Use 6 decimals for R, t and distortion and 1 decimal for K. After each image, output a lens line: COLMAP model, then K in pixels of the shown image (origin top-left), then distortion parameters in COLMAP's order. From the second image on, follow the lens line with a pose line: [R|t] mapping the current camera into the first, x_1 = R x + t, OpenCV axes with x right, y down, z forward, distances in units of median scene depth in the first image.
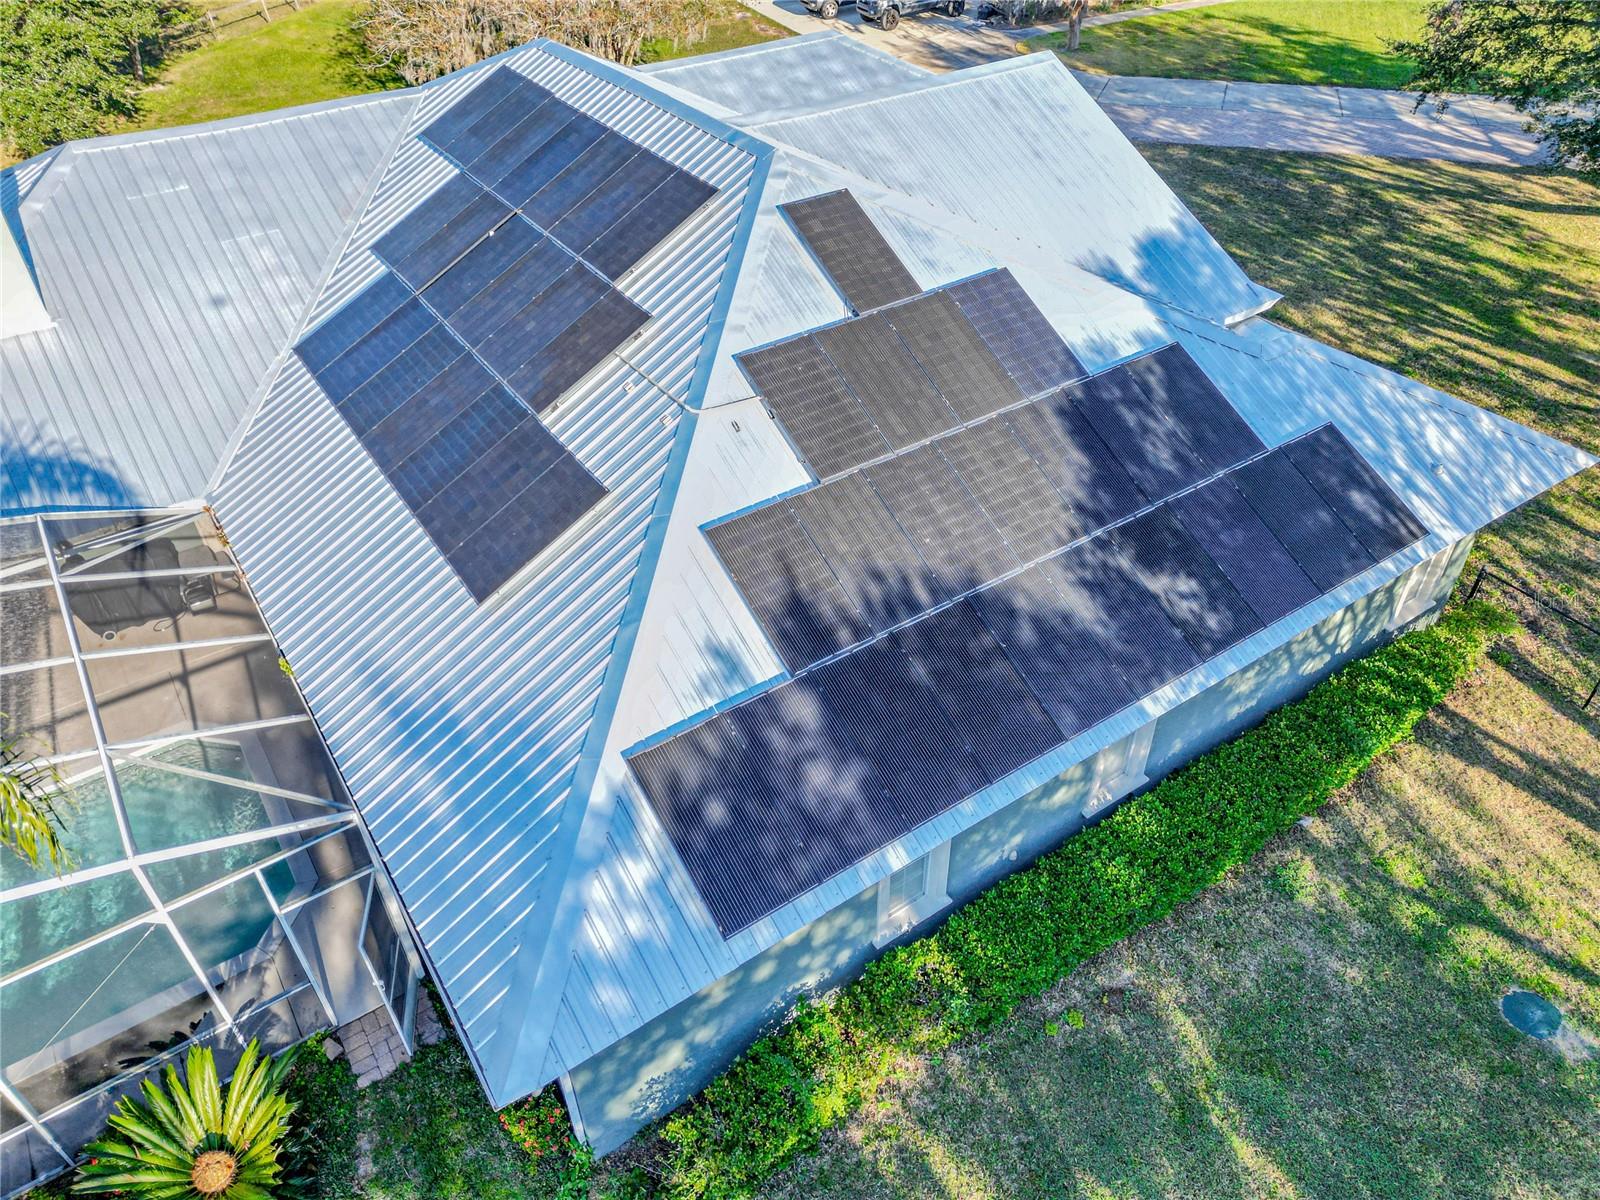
lens RADIAL K [[1126.3, 0, 808.3], [0, 1126.3, 598.0], [0, 0, 1]] dist [0.074364, -0.074952]
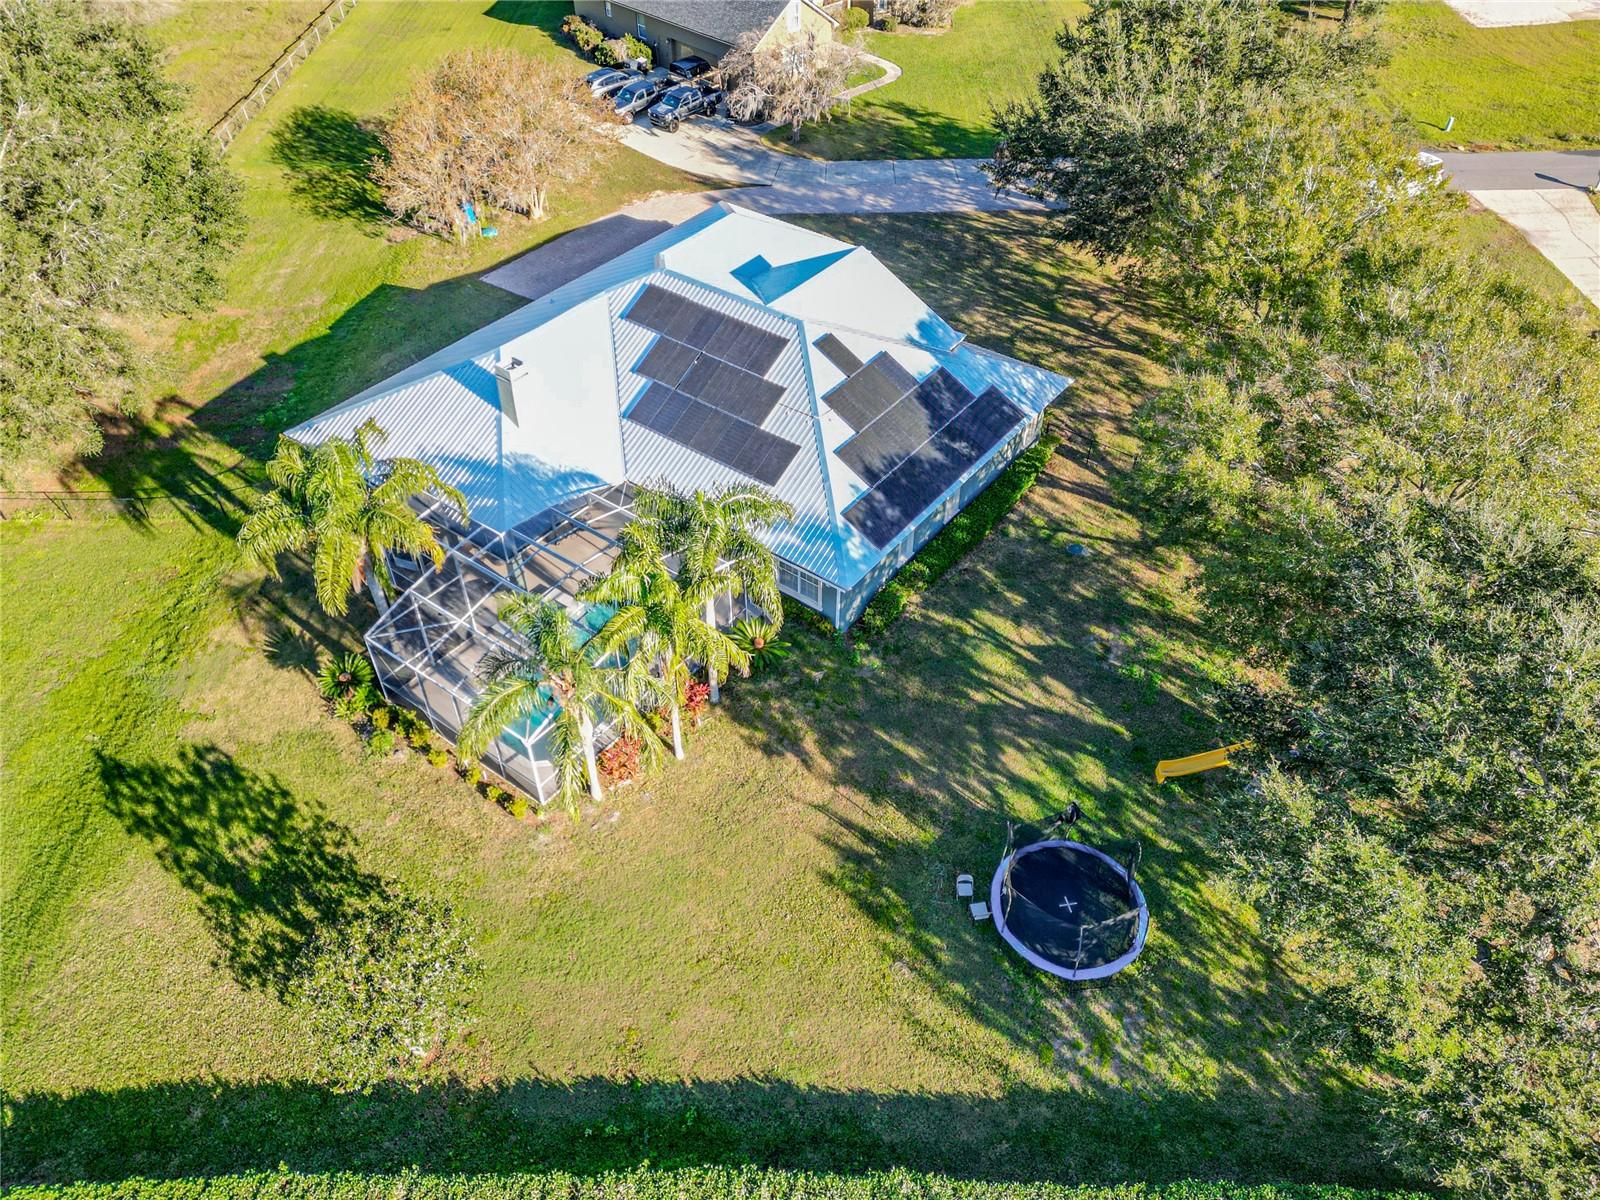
lens RADIAL K [[1133.9, 0, 808.1], [0, 1133.9, 595.8], [0, 0, 1]] dist [0.077767, -0.085304]
pose [[0.948153, -0.206880, 0.241261, -0.770776], [0.191692, 0.977761, 0.085080, 0.040267], [-0.253497, -0.034421, 0.966724, -1.641221]]
